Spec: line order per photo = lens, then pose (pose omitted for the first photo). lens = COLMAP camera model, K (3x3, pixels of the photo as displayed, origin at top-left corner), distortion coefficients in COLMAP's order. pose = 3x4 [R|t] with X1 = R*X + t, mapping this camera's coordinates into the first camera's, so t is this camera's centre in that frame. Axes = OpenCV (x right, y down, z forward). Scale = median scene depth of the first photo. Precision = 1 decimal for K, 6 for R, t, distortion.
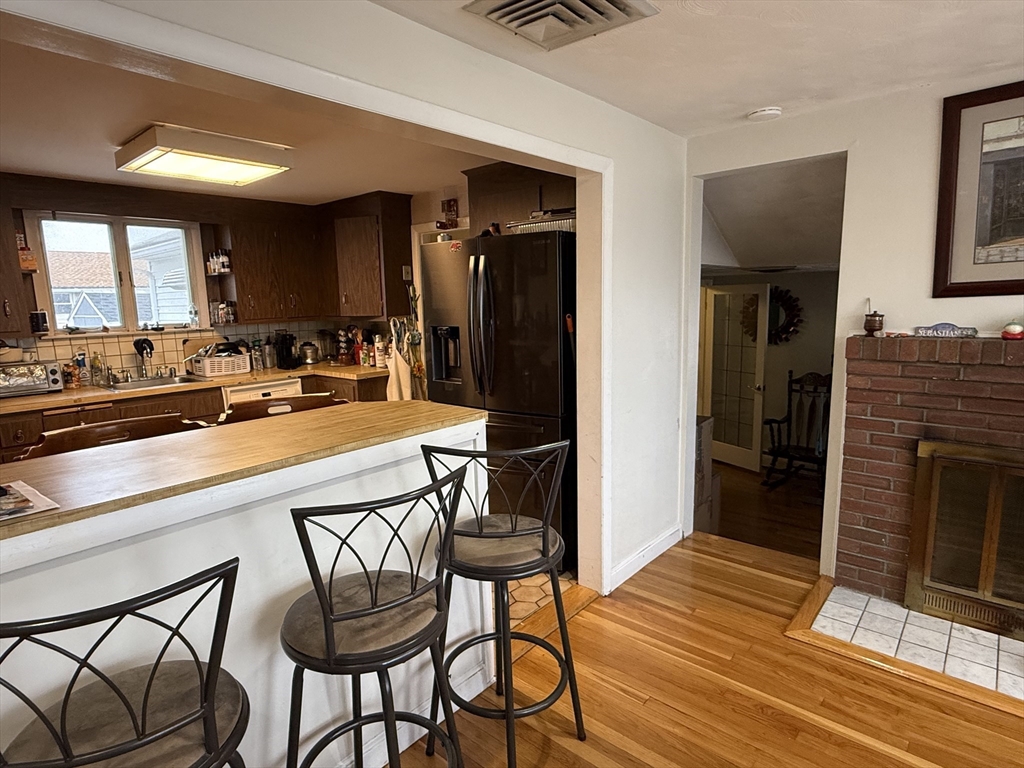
lens RADIAL K [[563.5, 0, 511.0], [0, 563.5, 387.4], [0, 0, 1]] dist [0.000292, -0.000511]
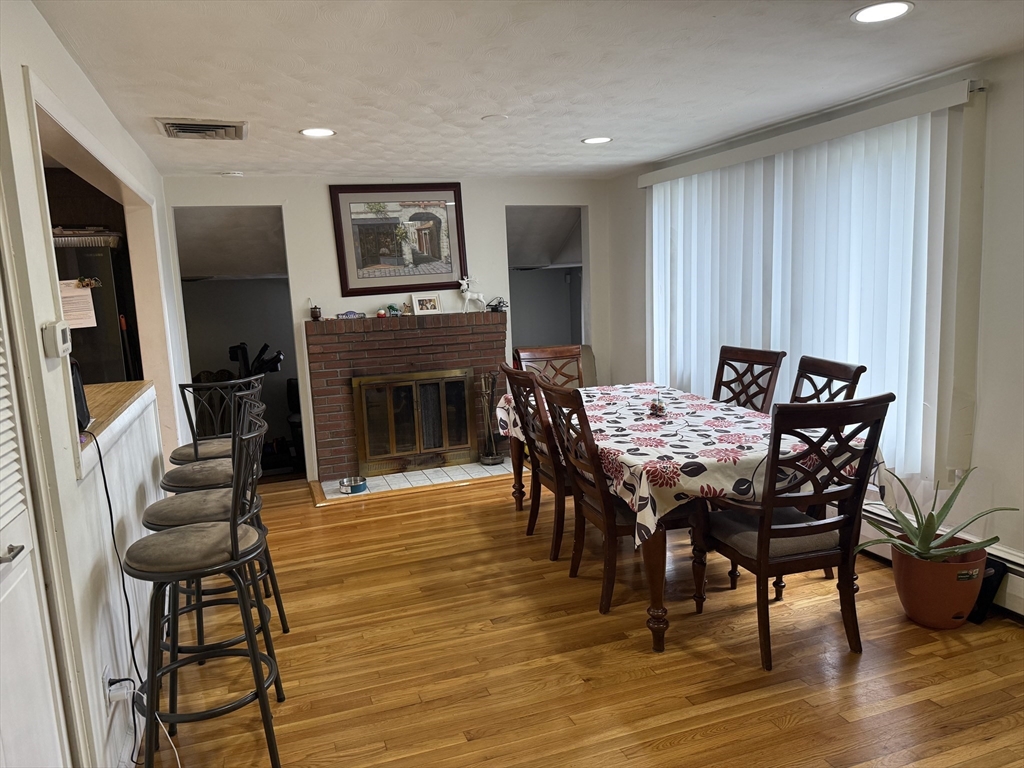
lens RADIAL K [[722.6, 0, 511.3], [0, 722.6, 387.1], [0, 0, 1]] dist [0.000845, -0.000275]
pose [[0.486782, -0.117709, 0.865557, -0.983311], [0.165250, 0.985396, 0.041070, 0.112489], [-0.857750, 0.123041, 0.499124, -0.541457]]
